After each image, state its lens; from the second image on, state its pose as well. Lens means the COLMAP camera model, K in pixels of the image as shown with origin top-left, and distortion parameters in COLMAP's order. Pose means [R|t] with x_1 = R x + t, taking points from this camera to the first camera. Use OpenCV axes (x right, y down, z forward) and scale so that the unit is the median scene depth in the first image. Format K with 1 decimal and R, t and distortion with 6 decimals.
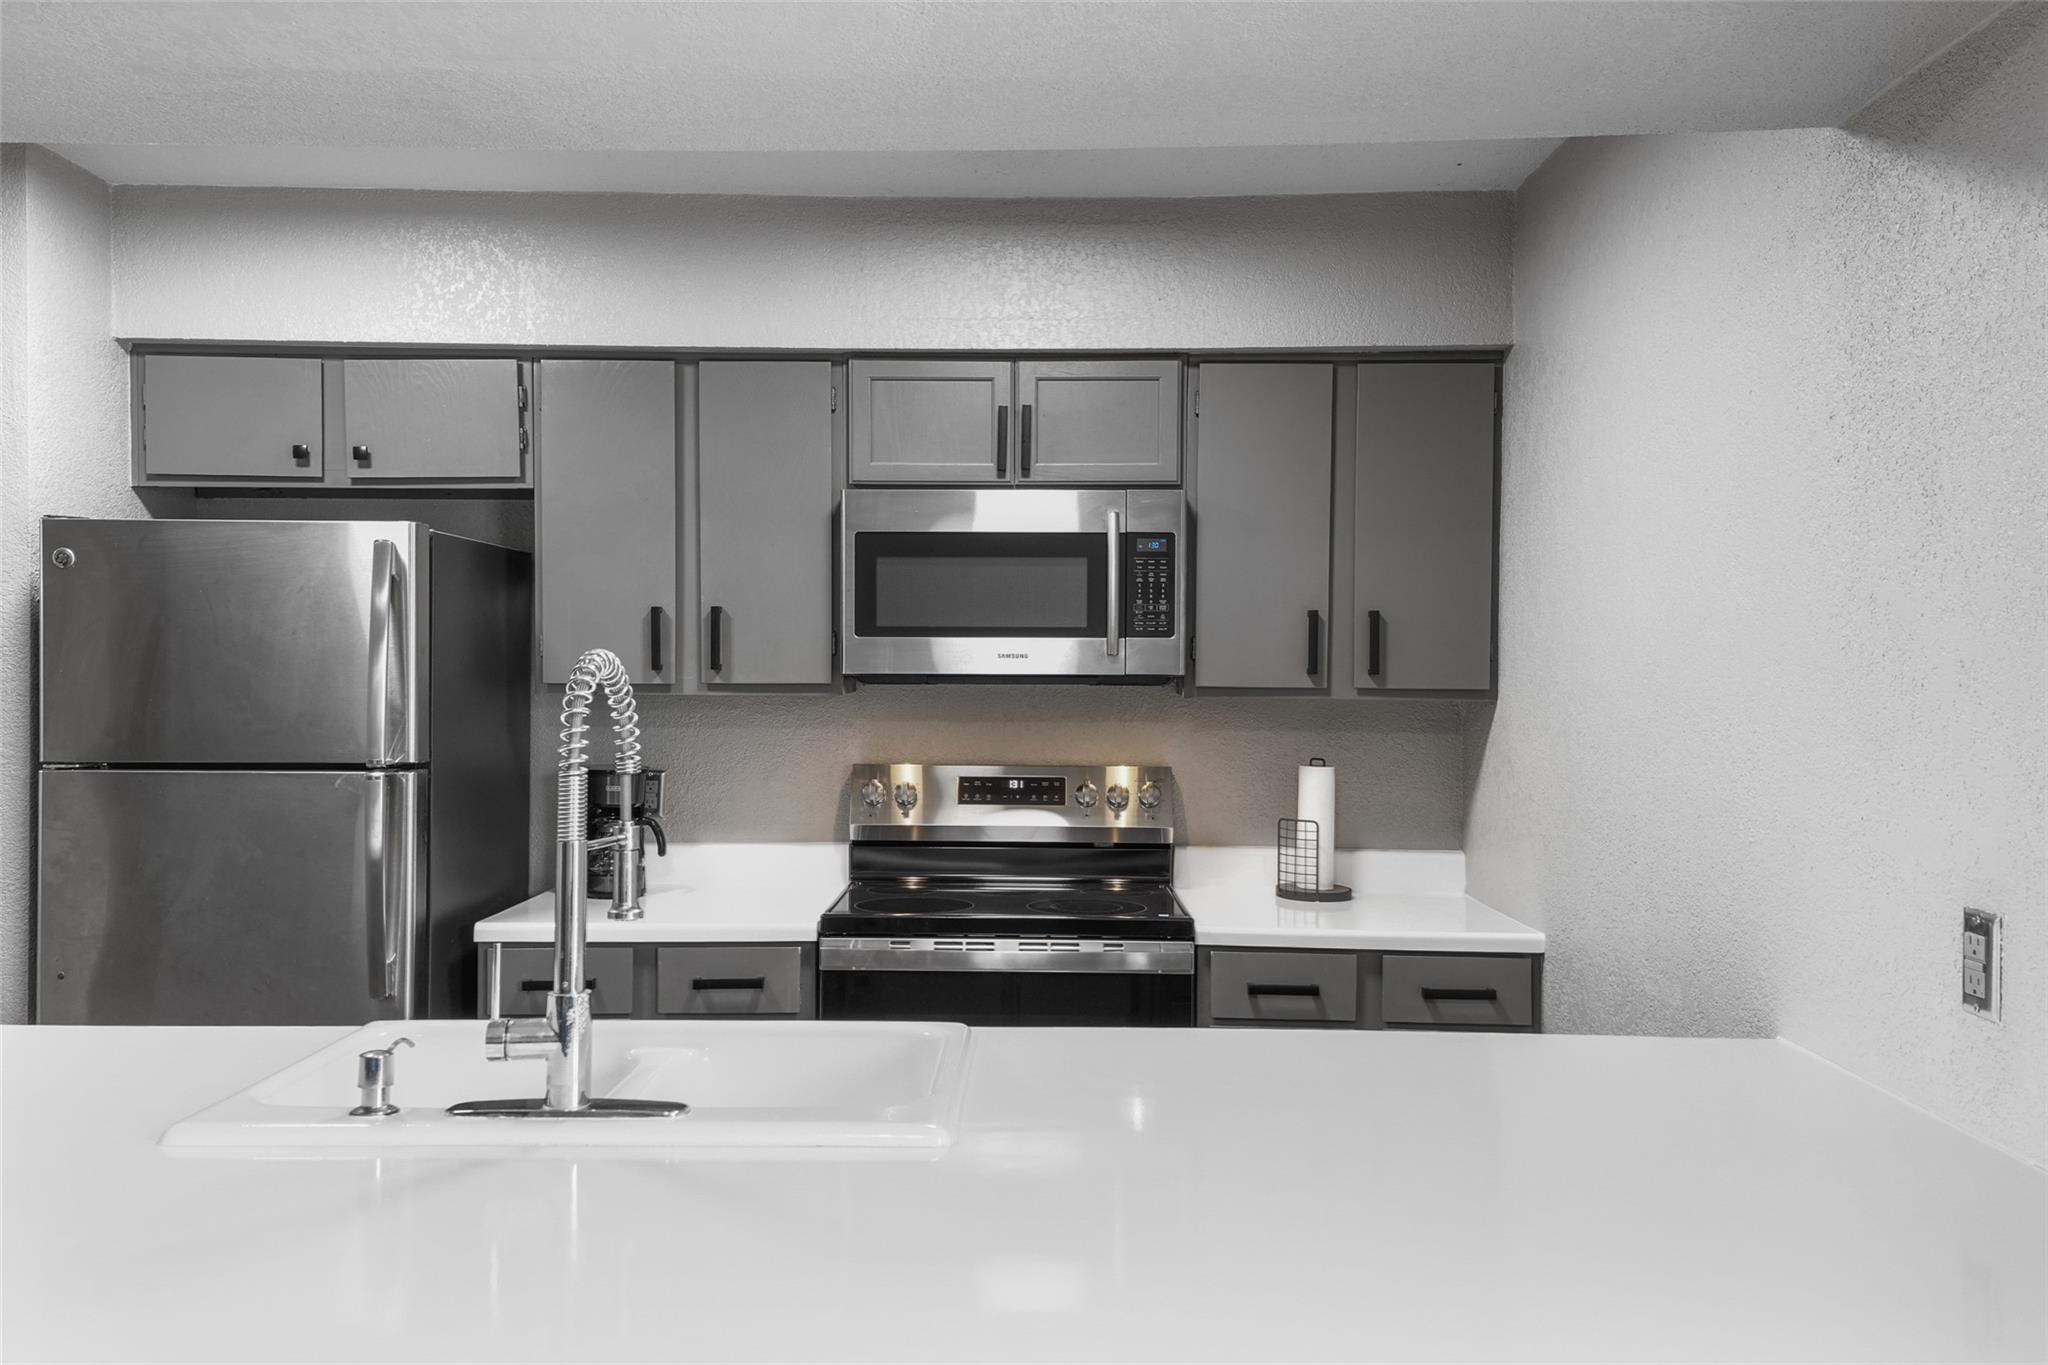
lens RADIAL K [[1691.5, 0, 1018.2], [0, 1691.5, 687.5], [0, 0, 1]] dist [0.094717, -0.001506]
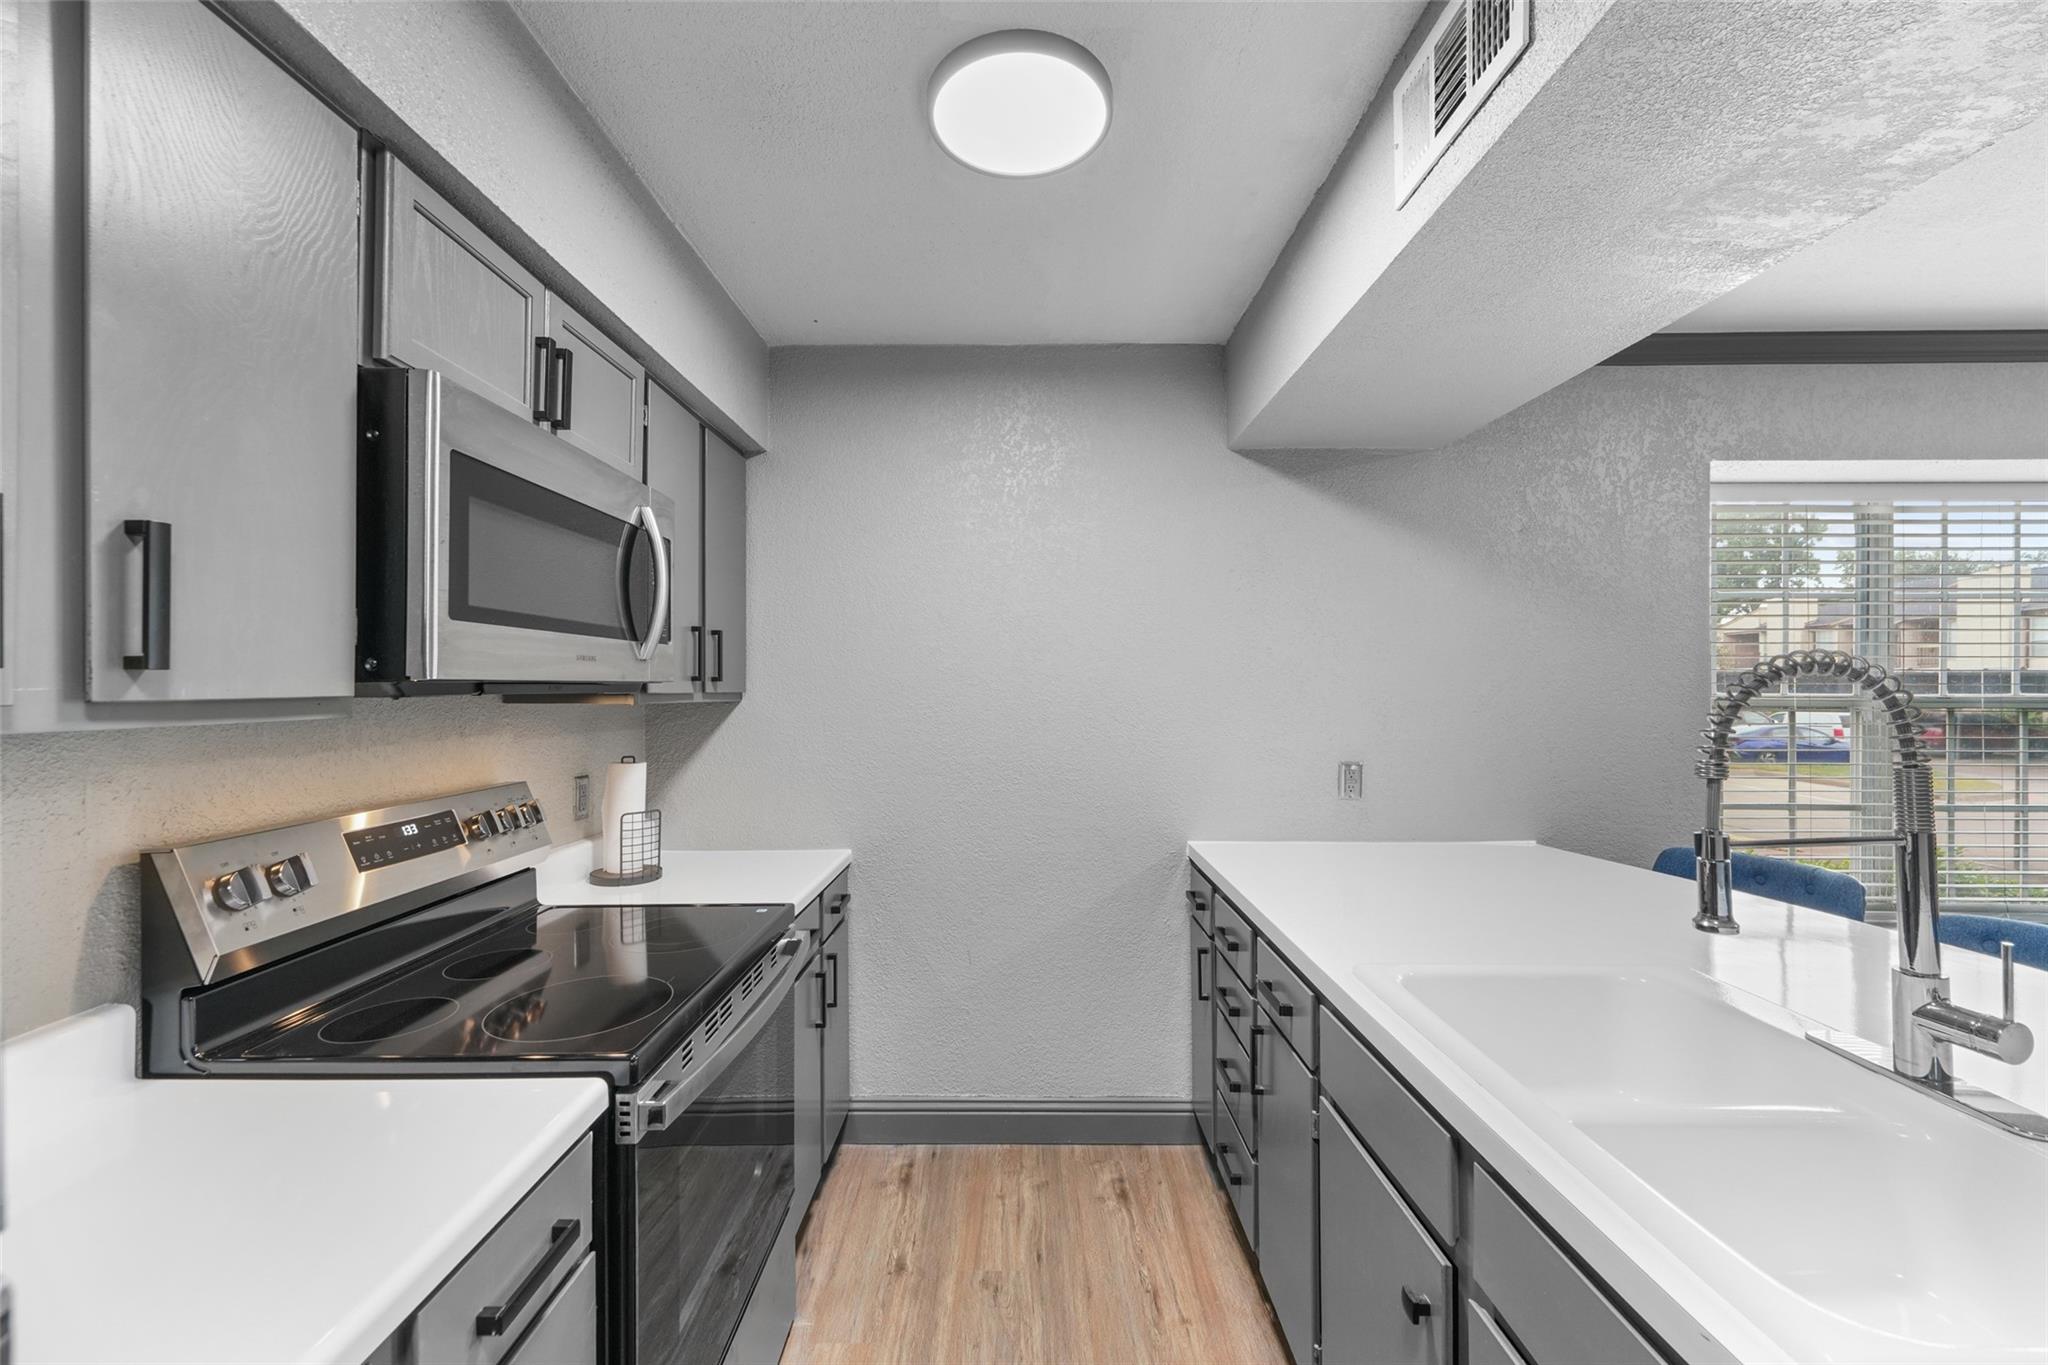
lens RADIAL K [[811.6, 0, 1029.1], [0, 811.6, 679.4], [0, 0, 1]] dist [0.008411, -0.002041]
pose [[-0.021651, 0.002673, 0.999762, -0.386192], [0.012350, 0.999921, -0.002406, -0.004775], [-0.999689, 0.012295, -0.021682, 0.779471]]
